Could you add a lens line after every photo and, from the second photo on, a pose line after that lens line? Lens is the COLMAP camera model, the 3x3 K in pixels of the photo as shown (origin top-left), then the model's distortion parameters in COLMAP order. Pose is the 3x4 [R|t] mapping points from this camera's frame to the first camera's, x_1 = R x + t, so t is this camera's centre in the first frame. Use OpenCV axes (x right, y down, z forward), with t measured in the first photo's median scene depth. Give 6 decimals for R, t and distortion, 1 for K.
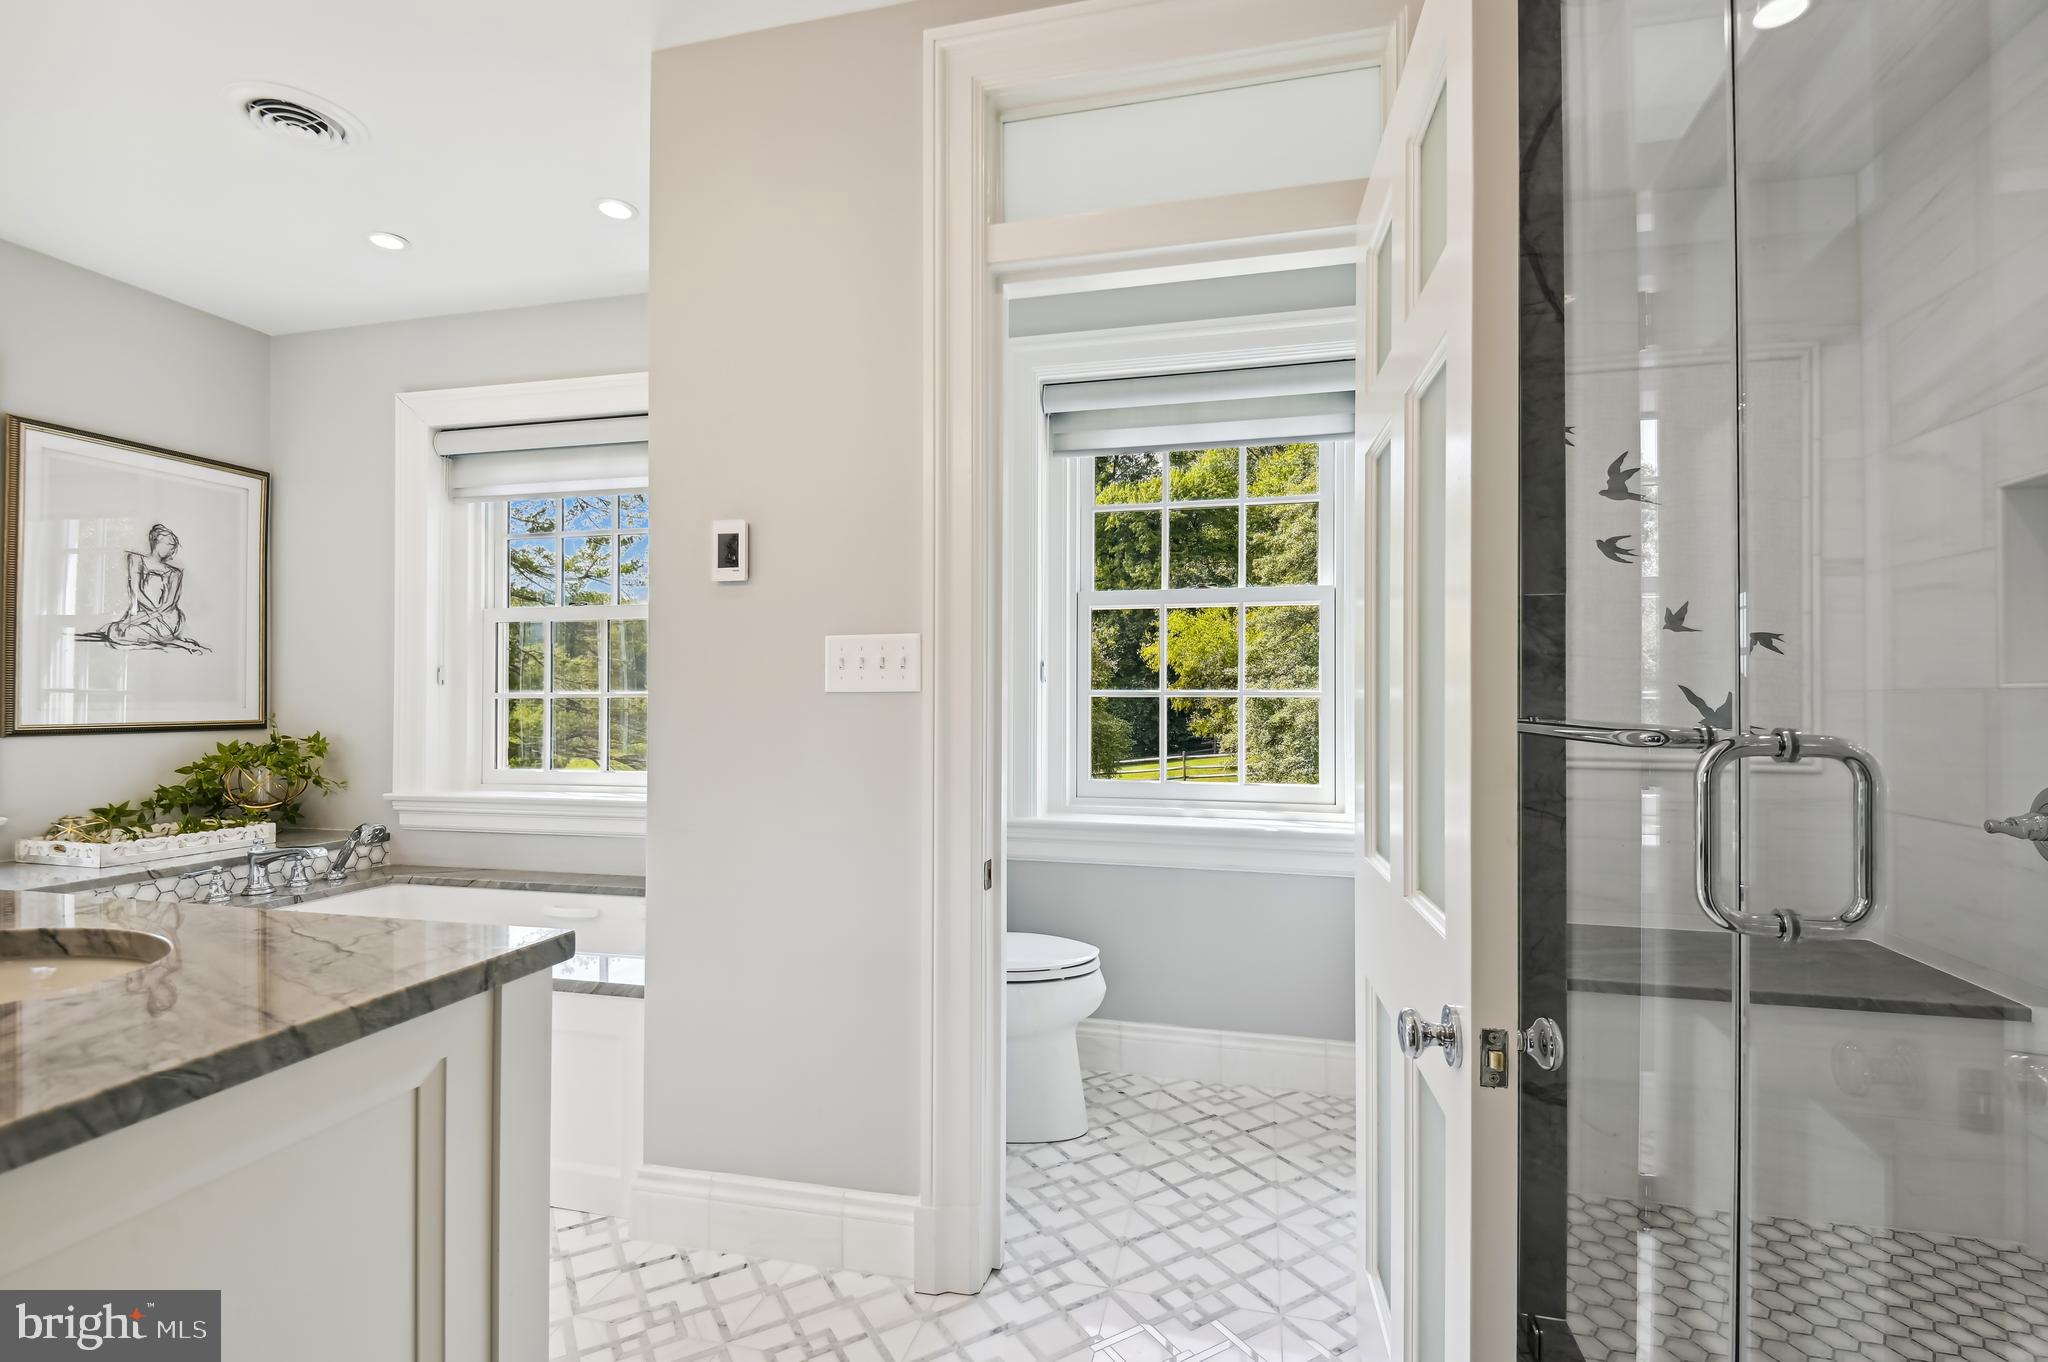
lens RADIAL K [[940.1, 0, 1026.0], [0, 940.1, 695.2], [0, 0, 1]] dist [-0.009403, -0.003176]
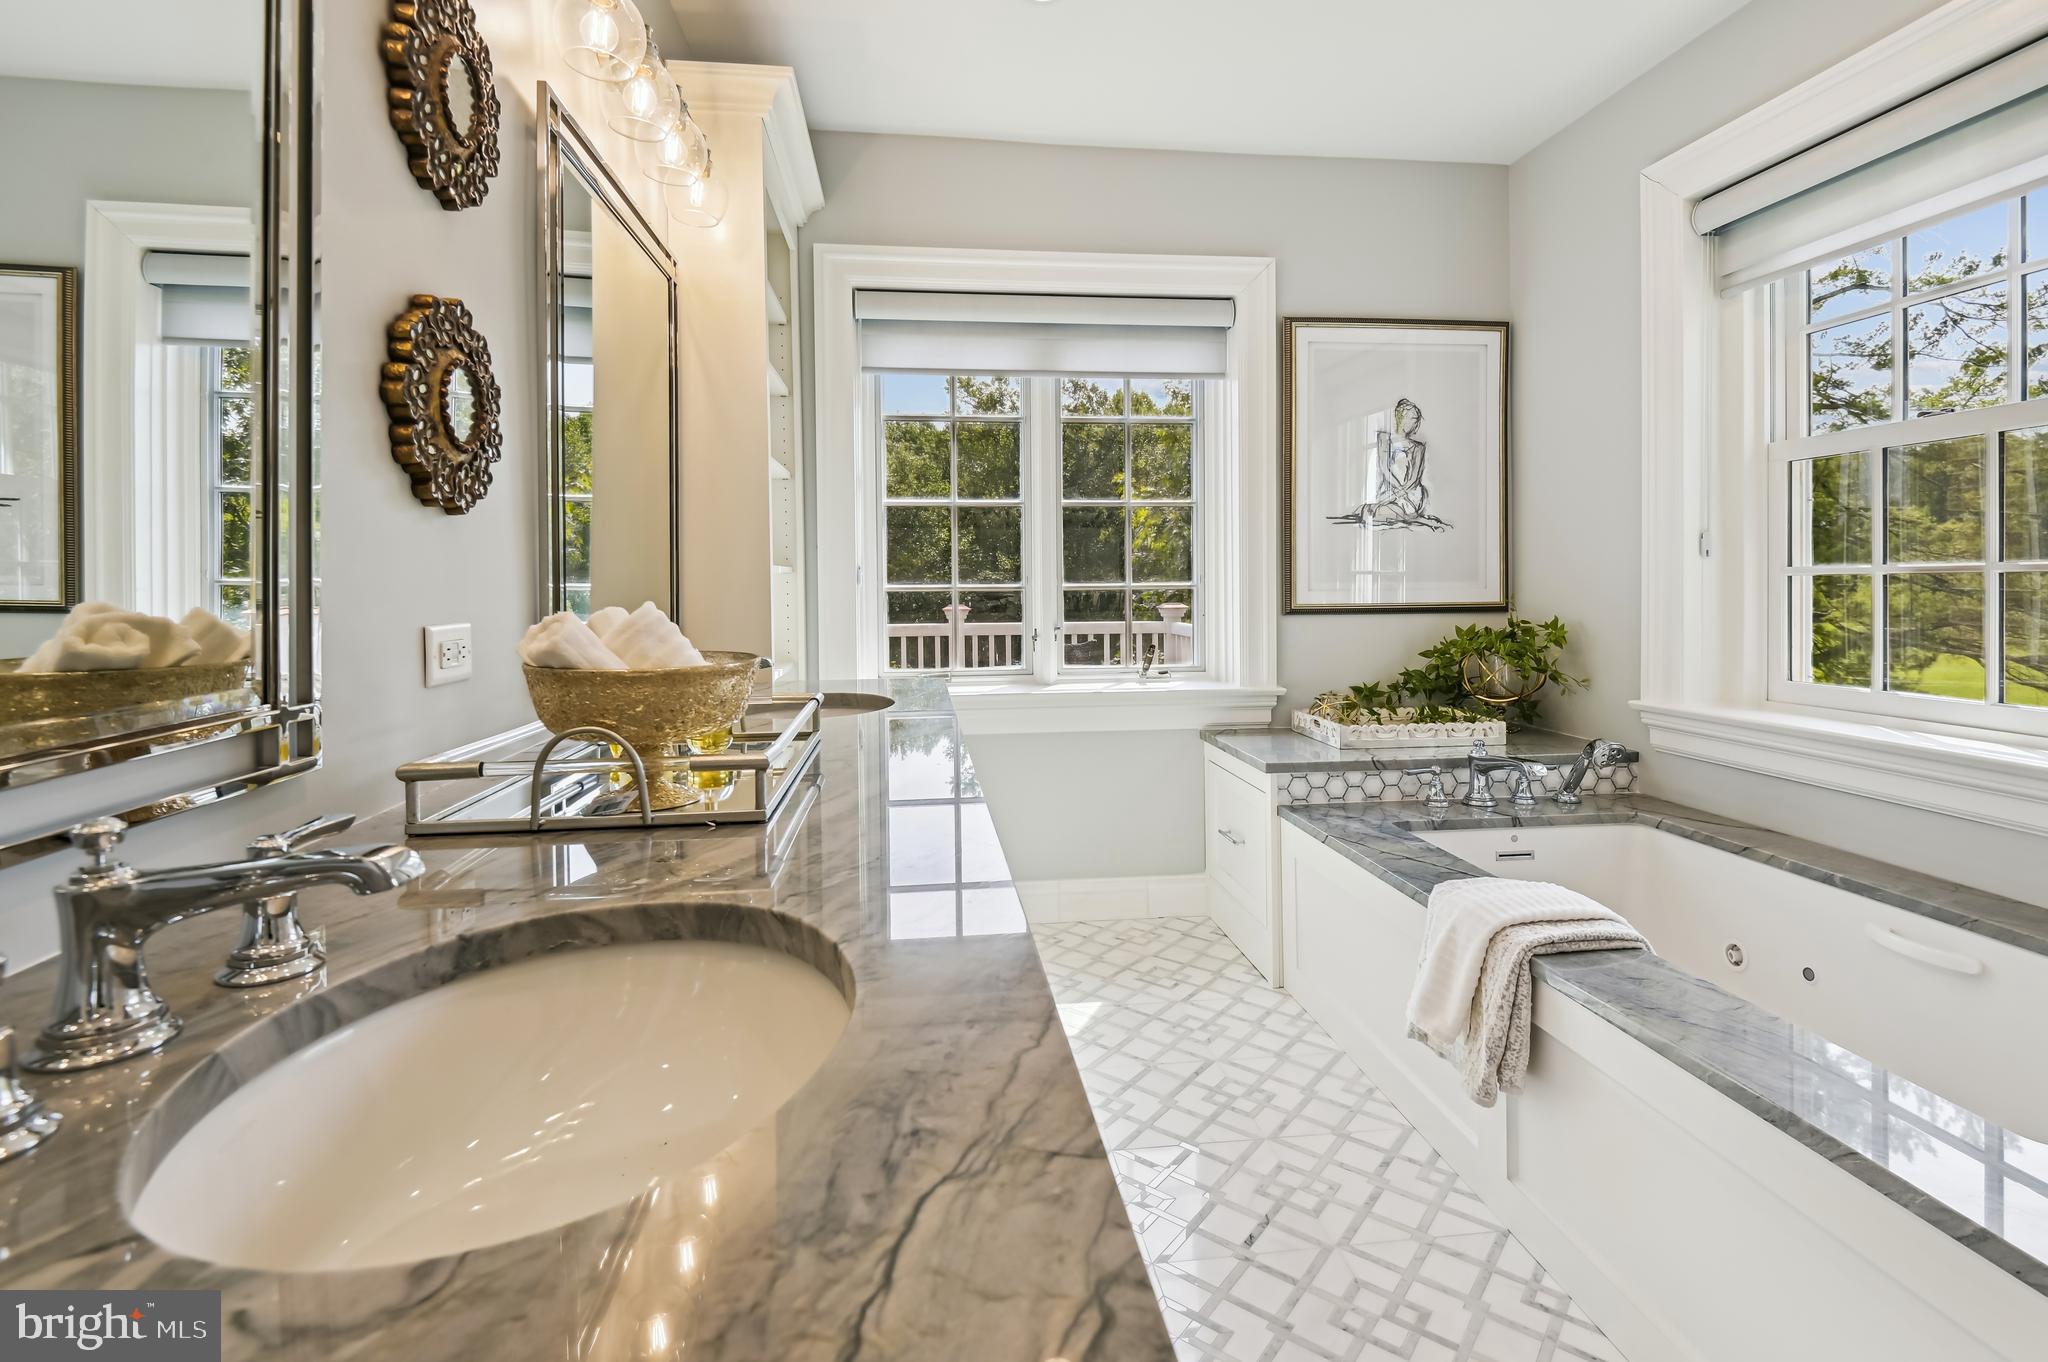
lens RADIAL K [[940.1, 0, 1041.5], [0, 940.1, 592.9], [0, 0, 1]] dist [-0.009403, -0.003176]
pose [[0.343464, 0.008361, -0.939129, -0.136668], [0.009970, 0.999872, 0.012548, 0.002413], [0.939113, -0.013673, 0.343337, 0.294330]]
